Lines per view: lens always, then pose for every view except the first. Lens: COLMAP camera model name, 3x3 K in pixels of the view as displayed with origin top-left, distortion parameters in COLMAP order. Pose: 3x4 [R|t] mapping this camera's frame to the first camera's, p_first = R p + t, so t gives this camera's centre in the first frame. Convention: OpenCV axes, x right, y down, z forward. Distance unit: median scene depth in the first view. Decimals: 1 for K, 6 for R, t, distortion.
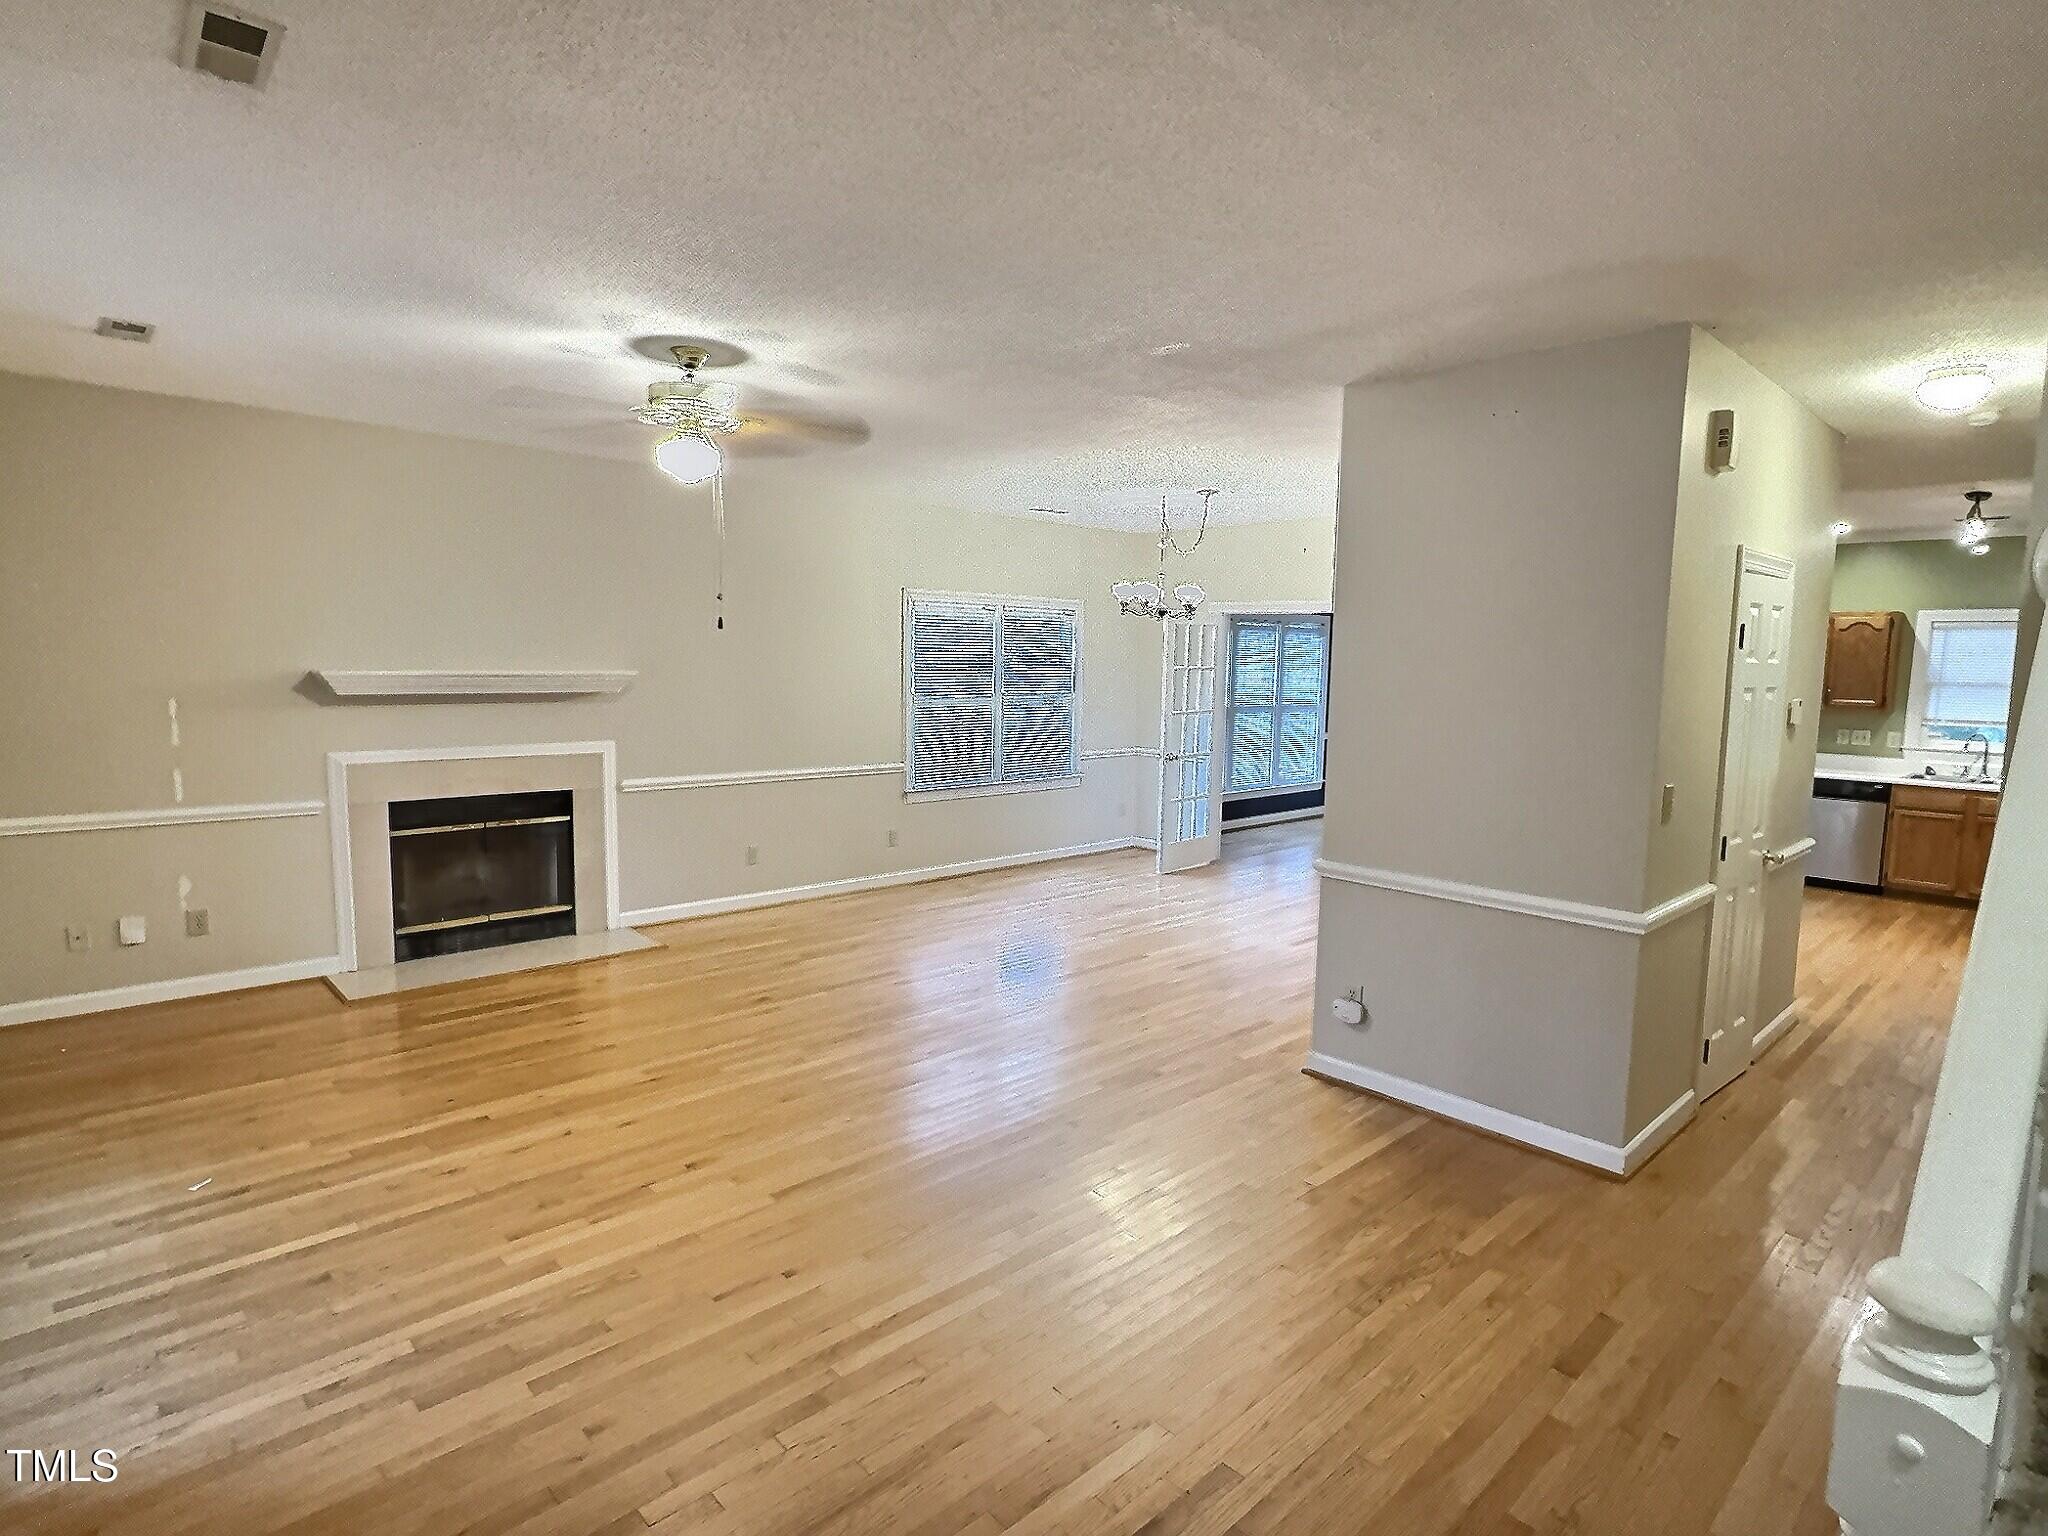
lens RADIAL K [[1064.6, 0, 1017.9], [0, 1064.6, 774.9], [0, 0, 1]] dist [-0.002862, -0.000071]
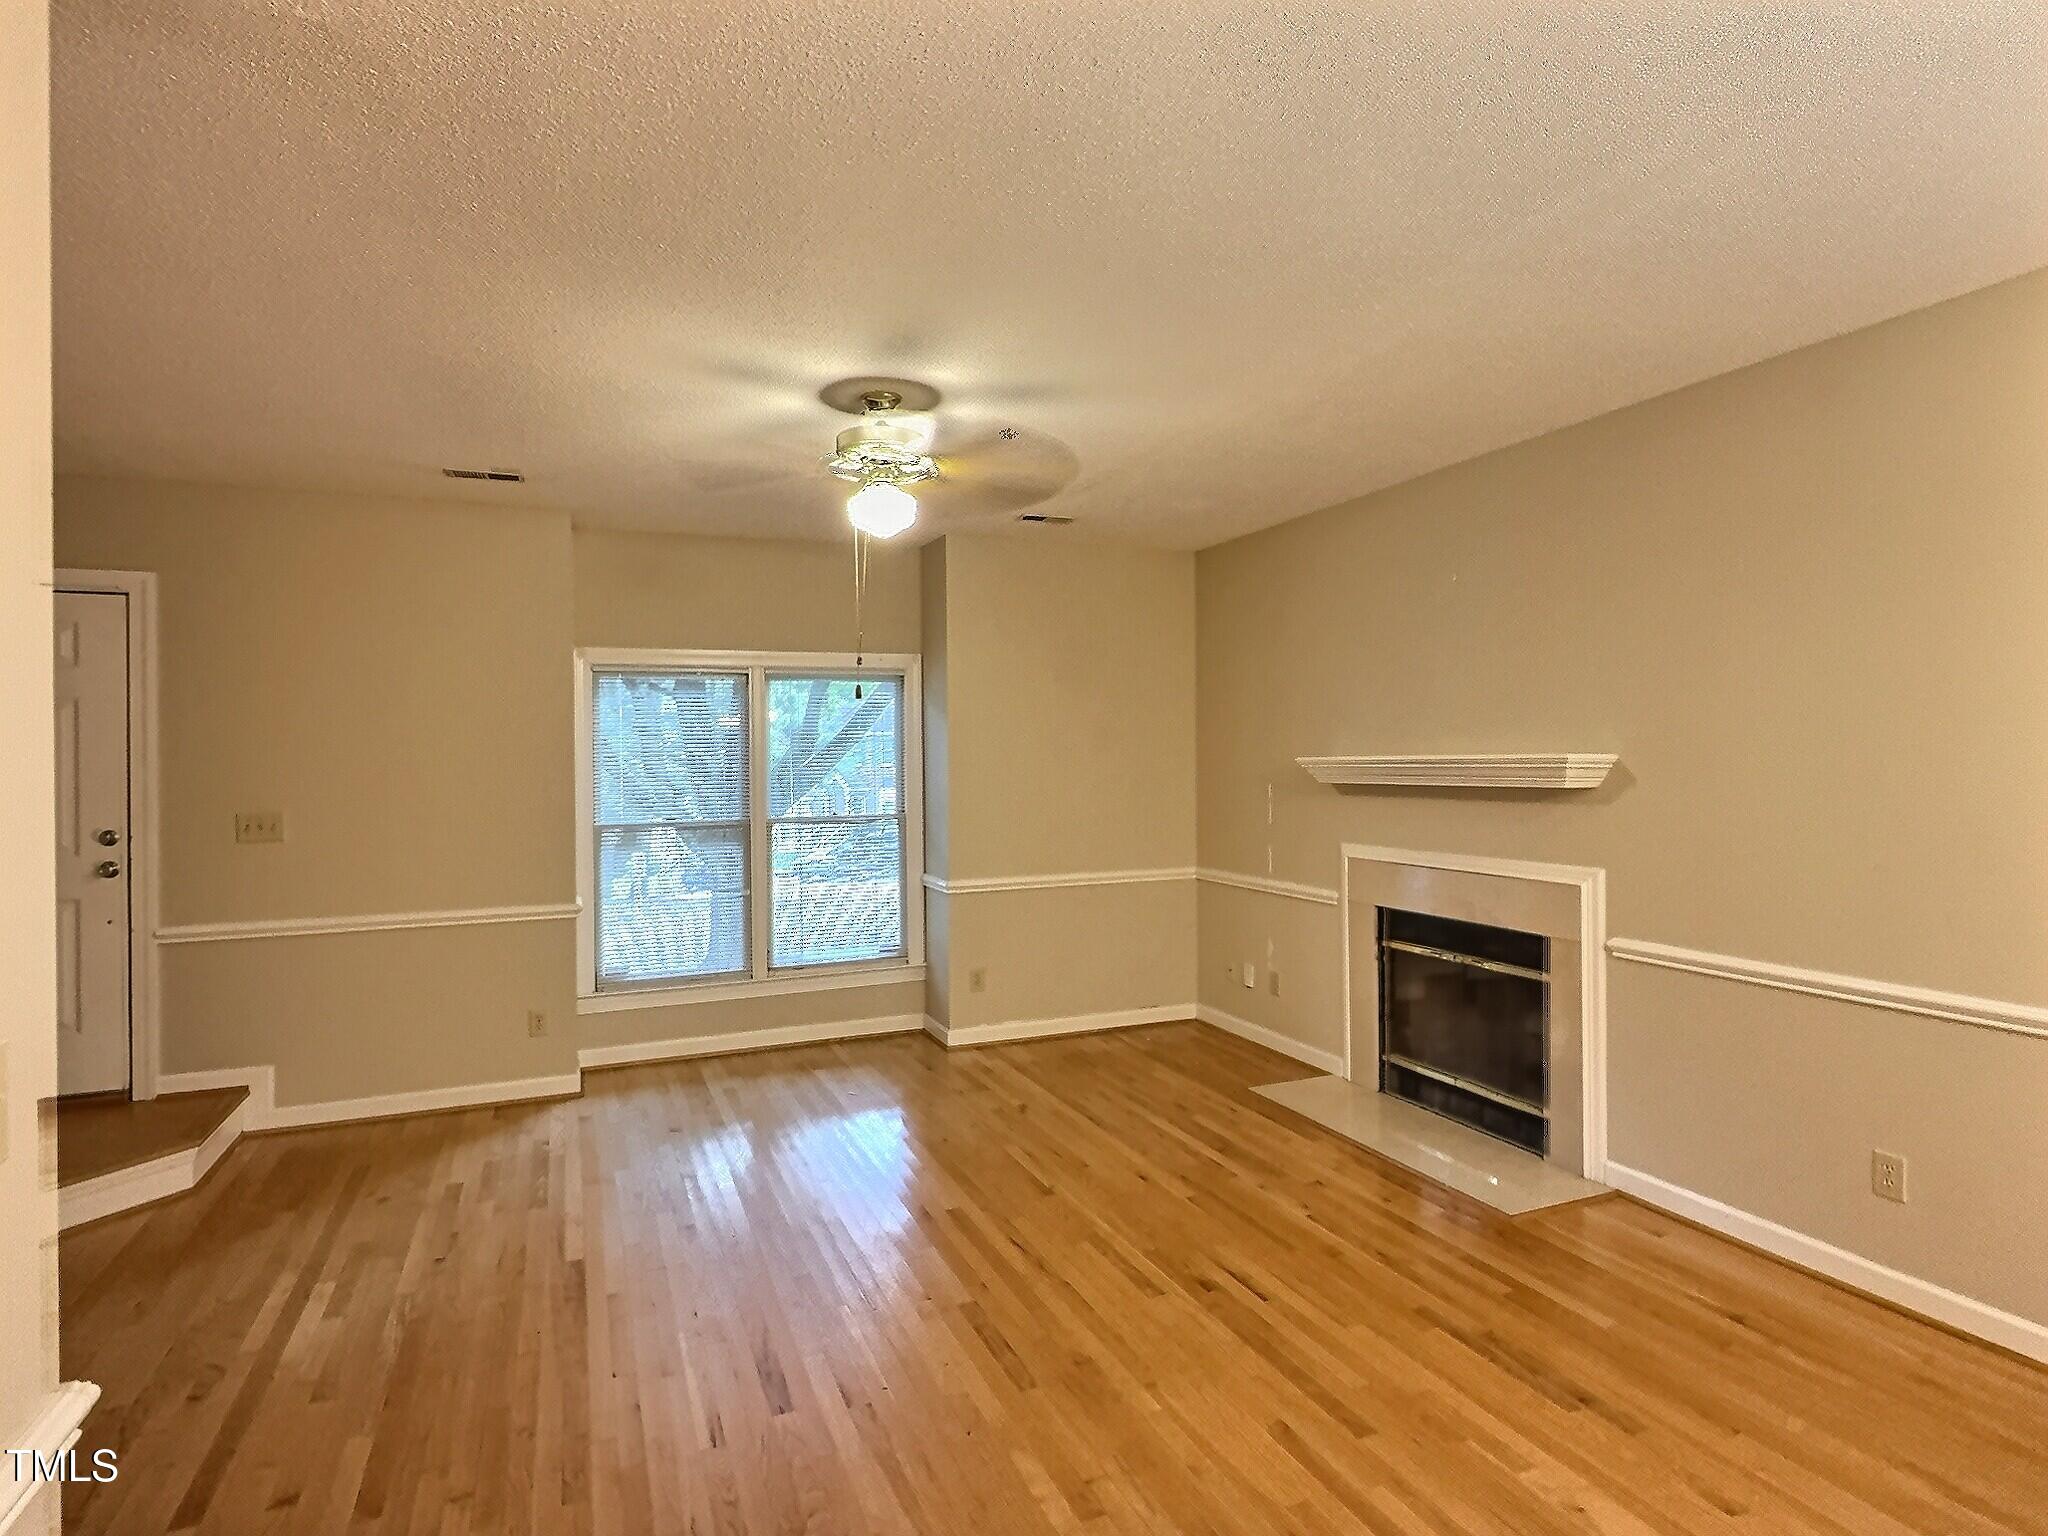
lens RADIAL K [[1078.2, 0, 1027.2], [0, 1078.2, 765.5], [0, 0, 1]] dist [-0.003068, -0.000387]
pose [[-0.338829, -0.011929, -0.940772, 0.365193], [-0.100709, 0.994635, 0.023659, -0.084743], [0.935442, 0.102761, -0.338213, 1.049113]]
